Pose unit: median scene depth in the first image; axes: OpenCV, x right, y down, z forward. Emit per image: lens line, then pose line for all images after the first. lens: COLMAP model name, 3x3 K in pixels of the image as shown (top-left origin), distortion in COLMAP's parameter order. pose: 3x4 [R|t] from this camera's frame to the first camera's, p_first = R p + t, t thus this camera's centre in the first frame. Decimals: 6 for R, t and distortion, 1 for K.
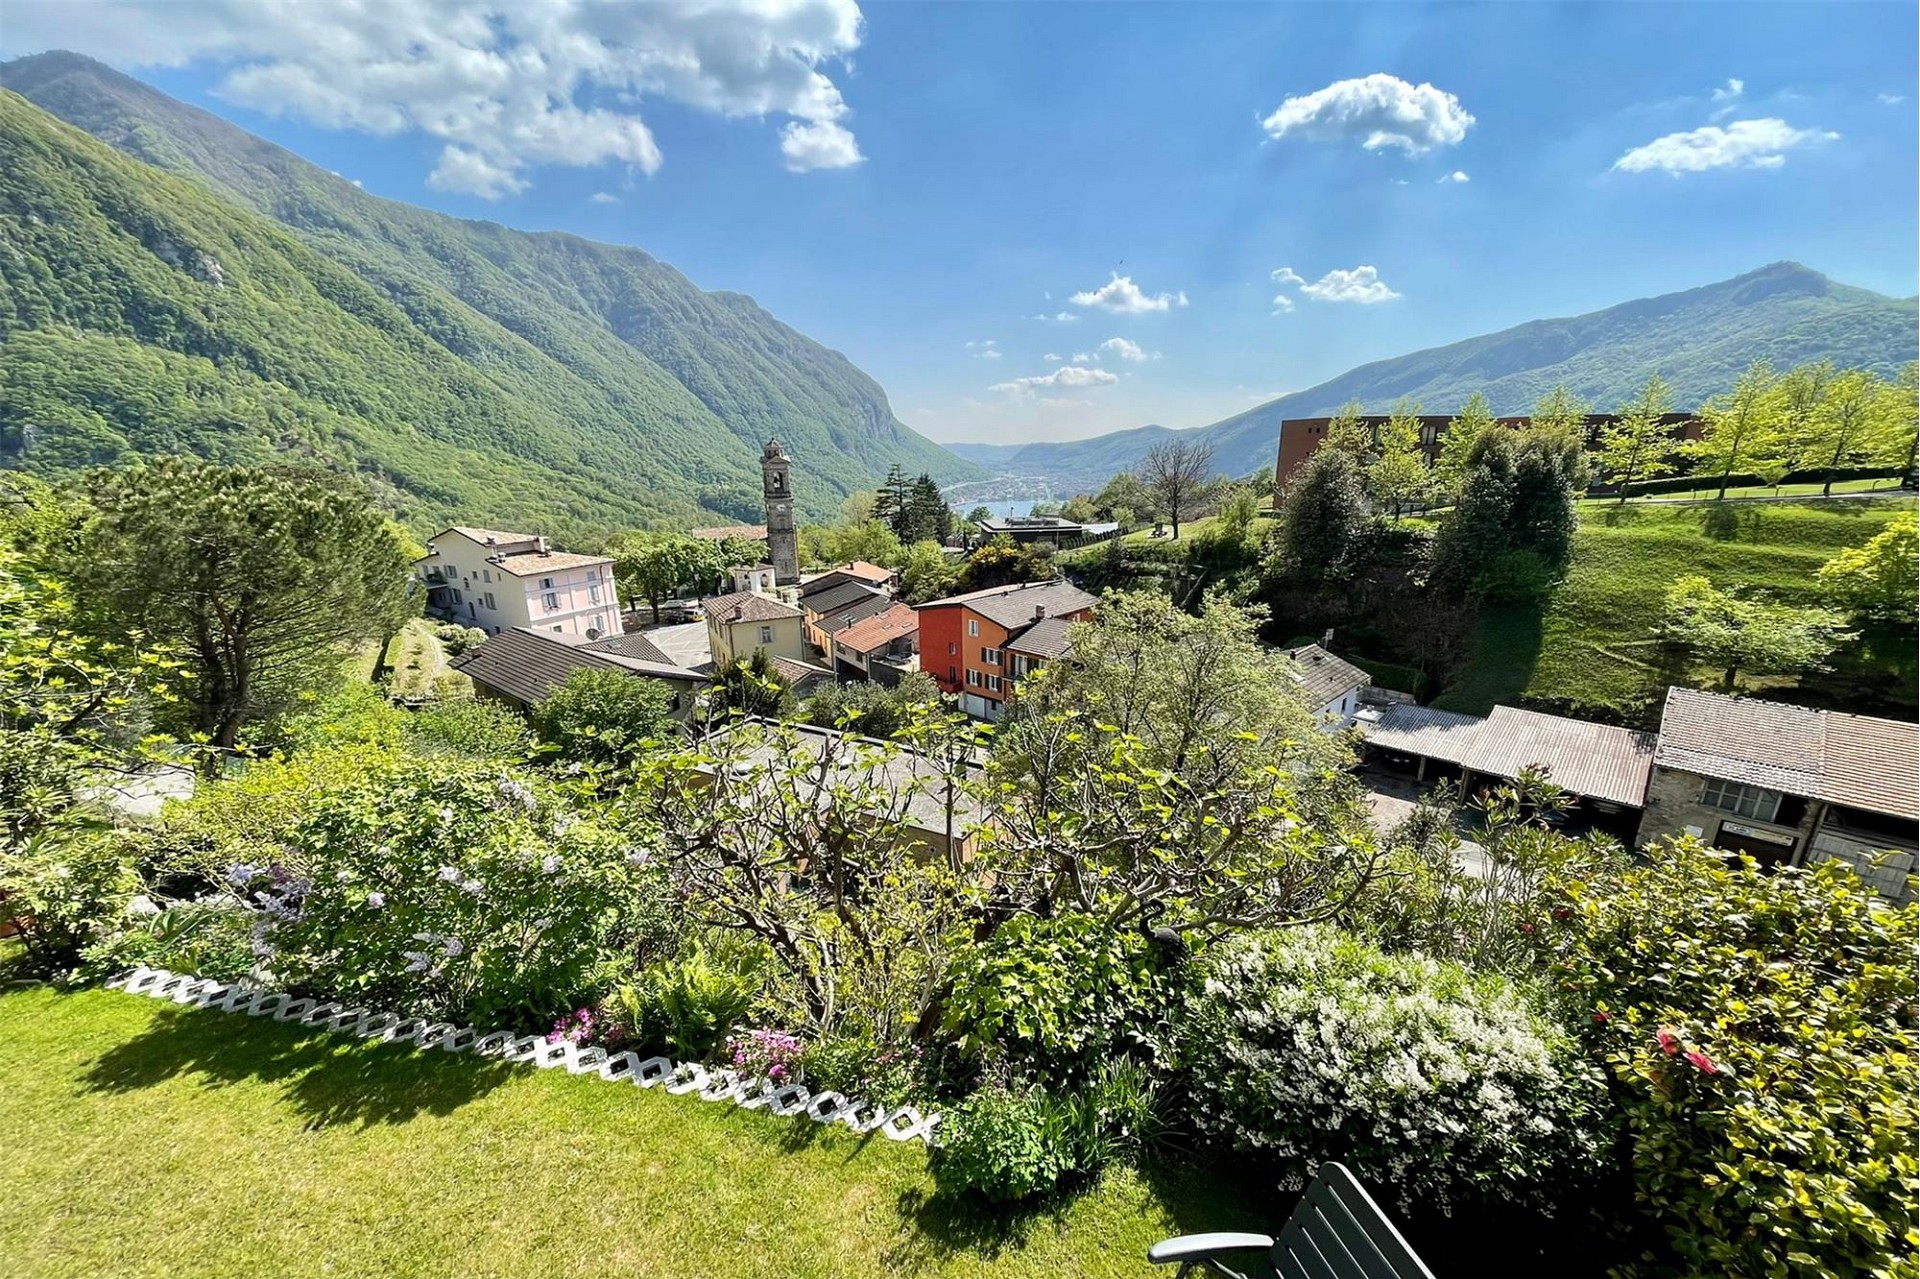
lens RADIAL K [[763.9, 0, 969.0], [0, 763.9, 678.4], [0, 0, 1]] dist [0.000142, 0.000033]
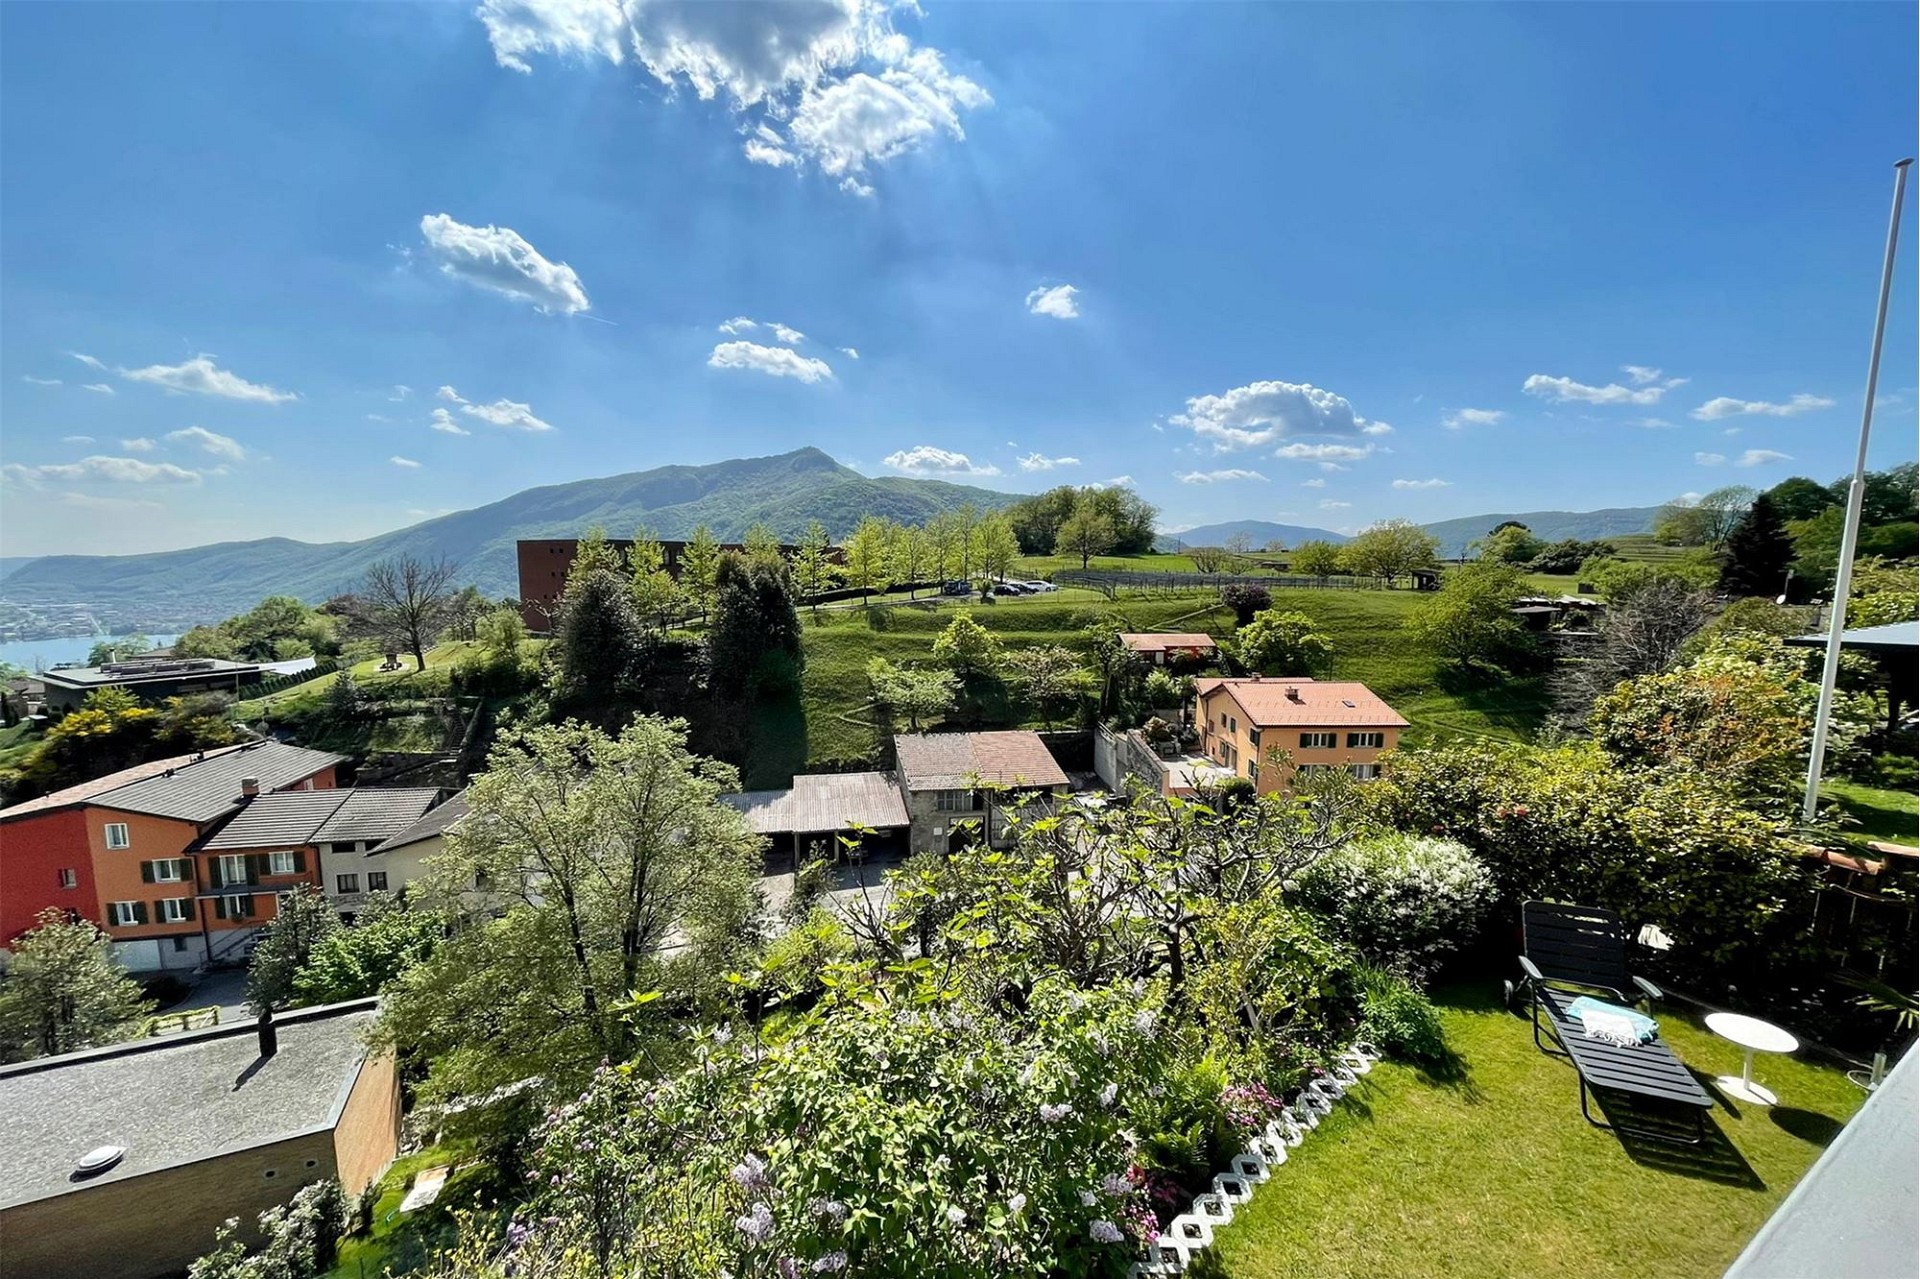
lens RADIAL K [[771.1, 0, 960.7], [0, 771.1, 658.6], [0, 0, 1]] dist [-0.000017, 0.000380]
pose [[0.576306, -0.088364, 0.812443, -0.090423], [0.227932, 0.972068, -0.055957, -0.011857], [-0.784805, 0.217430, 0.580349, 0.034917]]
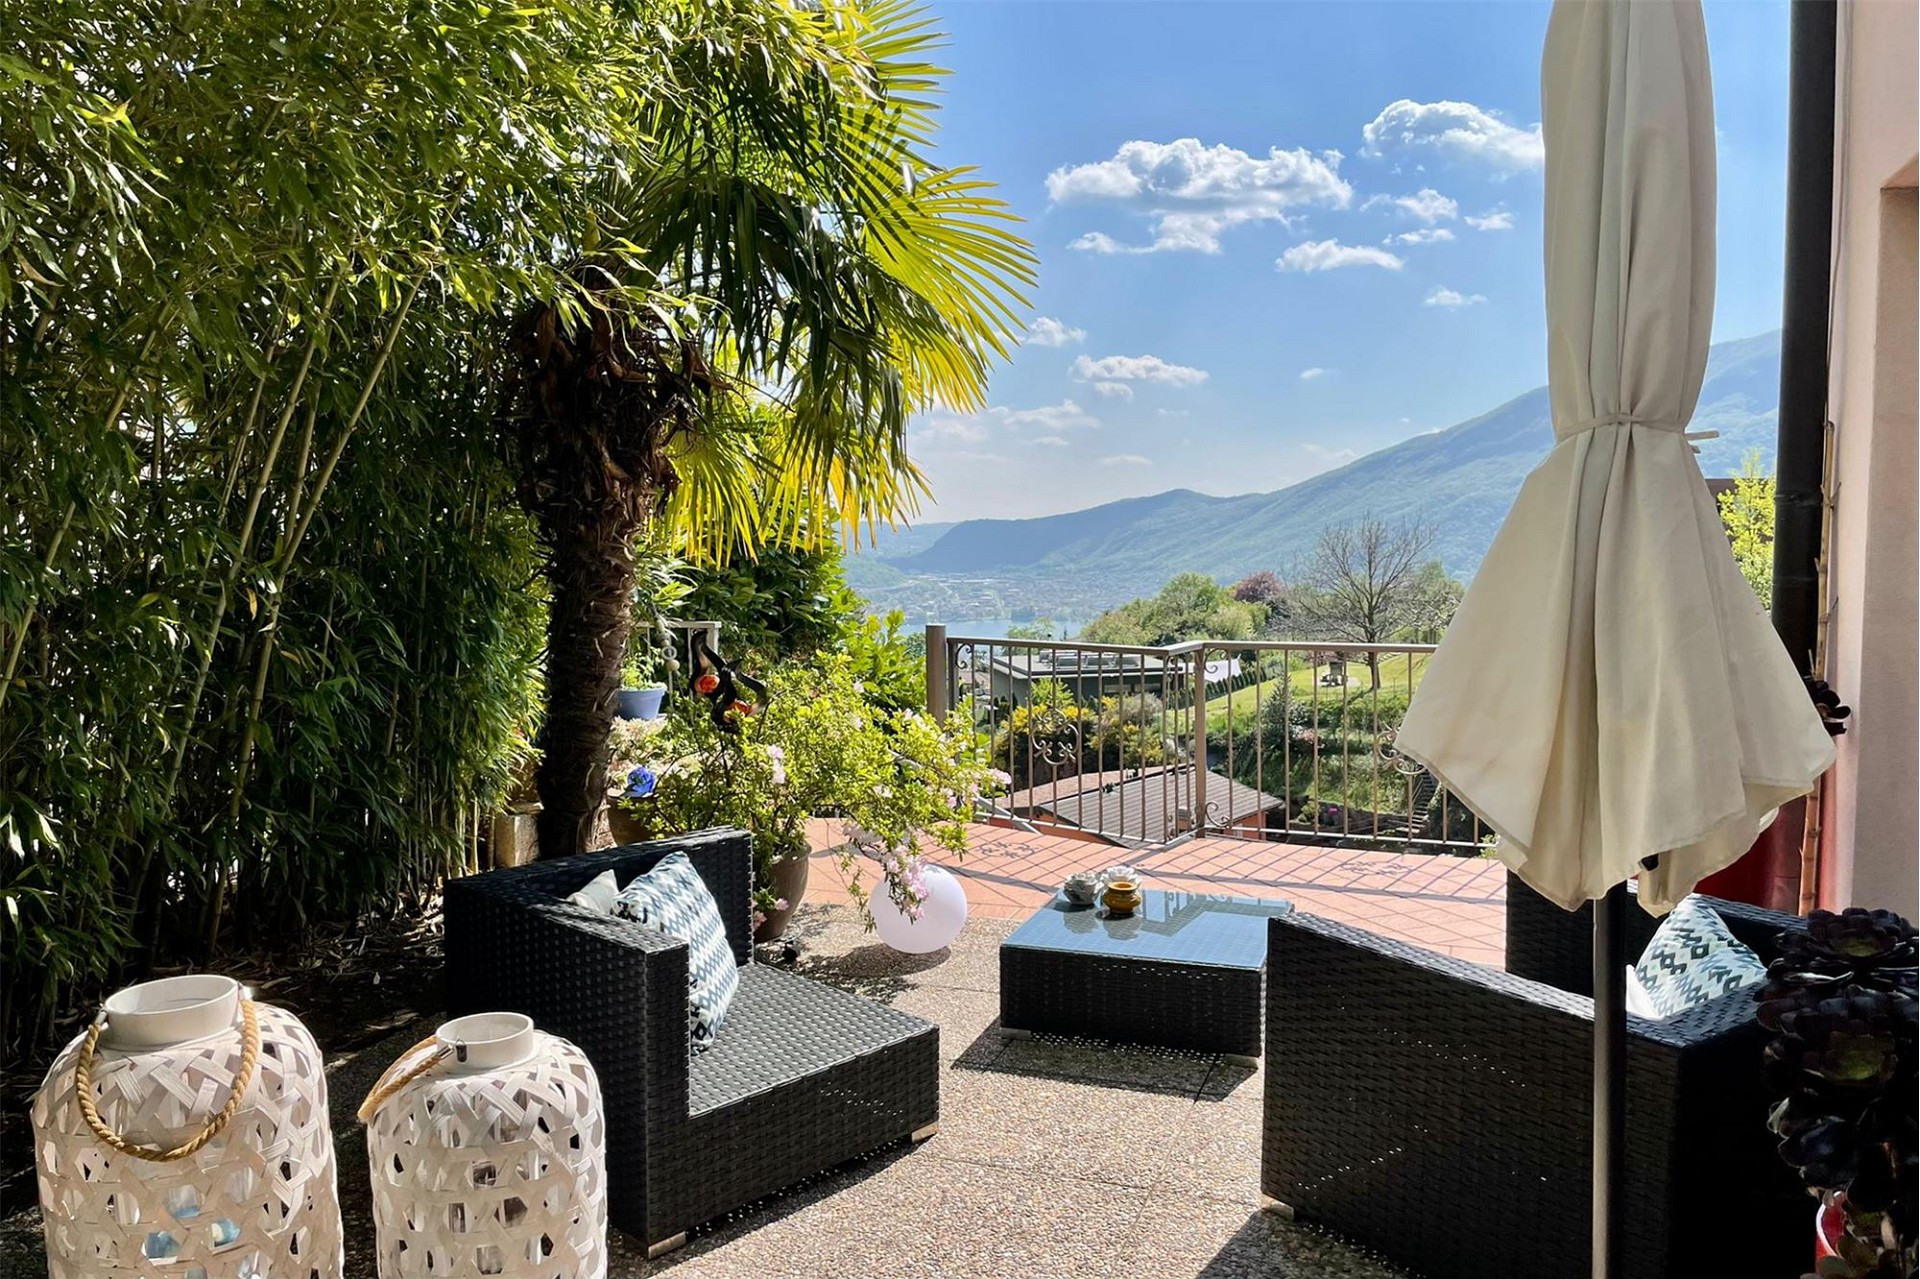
lens RADIAL K [[1460.1, 0, 950.6], [0, 1460.1, 631.4], [0, 0, 1]] dist [0.117362, -0.153385]
pose [[0.996153, -0.005394, 0.087465, -0.150306], [0.024559, 0.975289, -0.219562, 0.005805], [-0.084120, 0.220865, 0.971670, -0.030121]]
